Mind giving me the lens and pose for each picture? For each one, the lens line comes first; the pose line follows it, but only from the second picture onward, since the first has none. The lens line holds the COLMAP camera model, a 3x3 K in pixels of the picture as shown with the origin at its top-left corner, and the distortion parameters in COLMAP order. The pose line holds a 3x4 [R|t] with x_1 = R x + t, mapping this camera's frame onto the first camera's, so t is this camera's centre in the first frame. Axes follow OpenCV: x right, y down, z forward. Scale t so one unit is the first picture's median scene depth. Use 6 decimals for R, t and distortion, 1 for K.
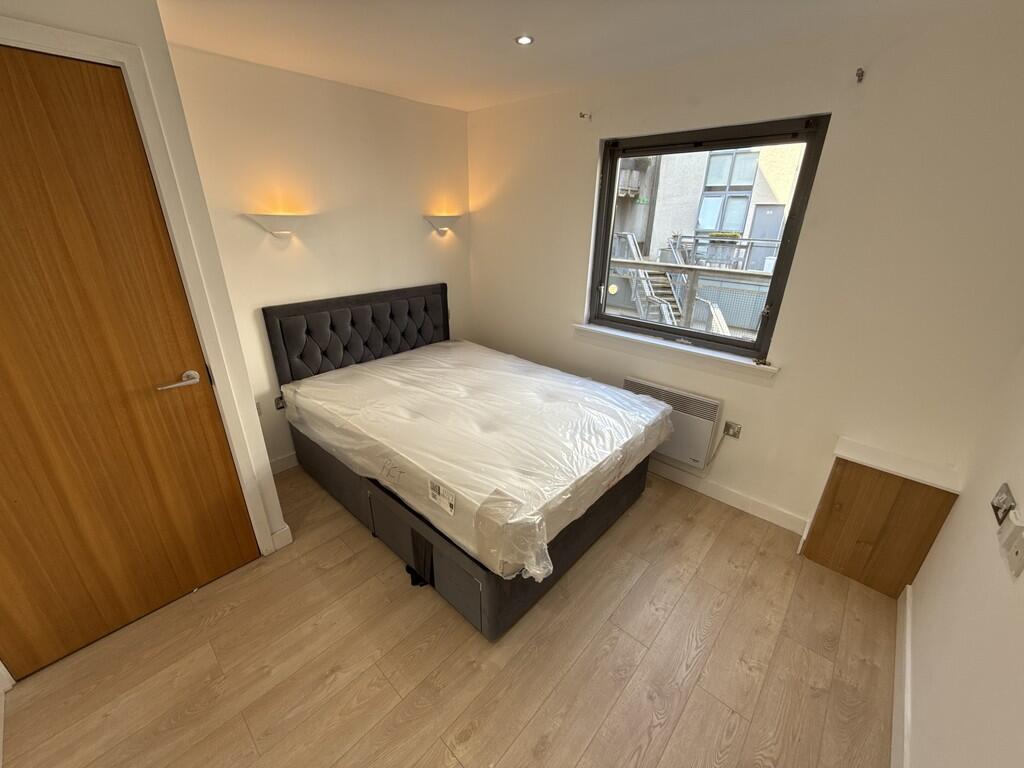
lens RADIAL K [[410.4, 0, 512.4], [0, 410.4, 385.1], [0, 0, 1]] dist [-0.000931, -0.000380]
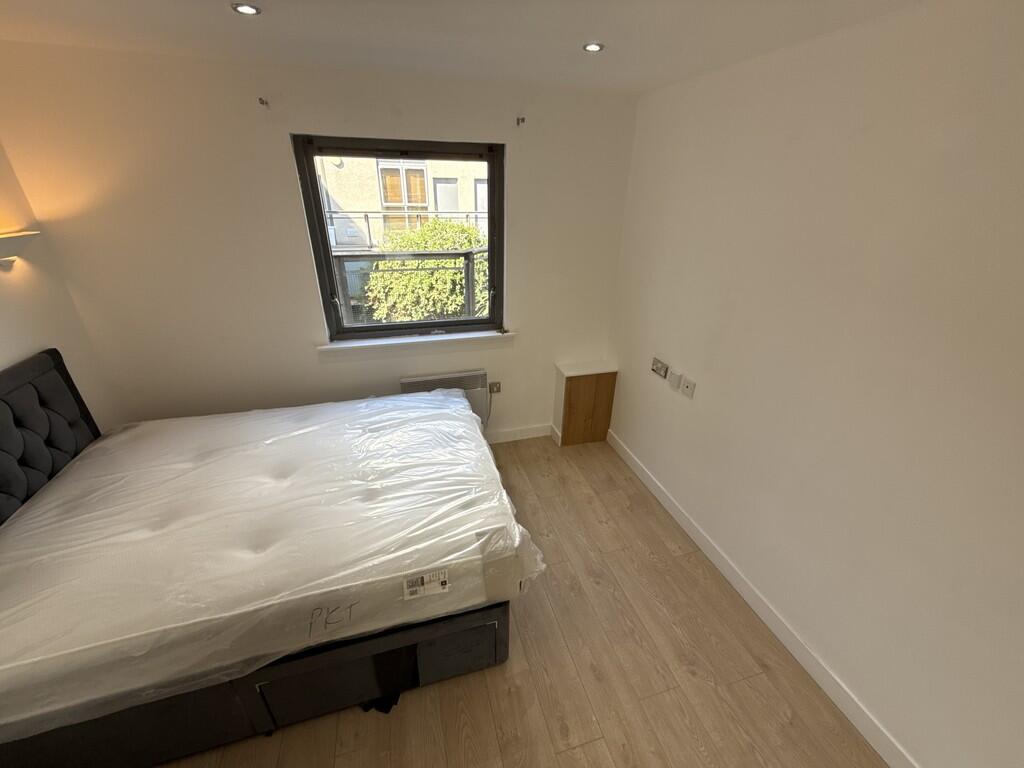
lens RADIAL K [[410.4, 0, 512.4], [0, 410.4, 385.1], [0, 0, 1]] dist [-0.000931, -0.000380]
pose [[0.520846, -0.380587, 0.764116, -0.452674], [0.319303, 0.916997, 0.239086, -0.207423], [-0.791685, 0.119458, 0.599137, 0.220994]]
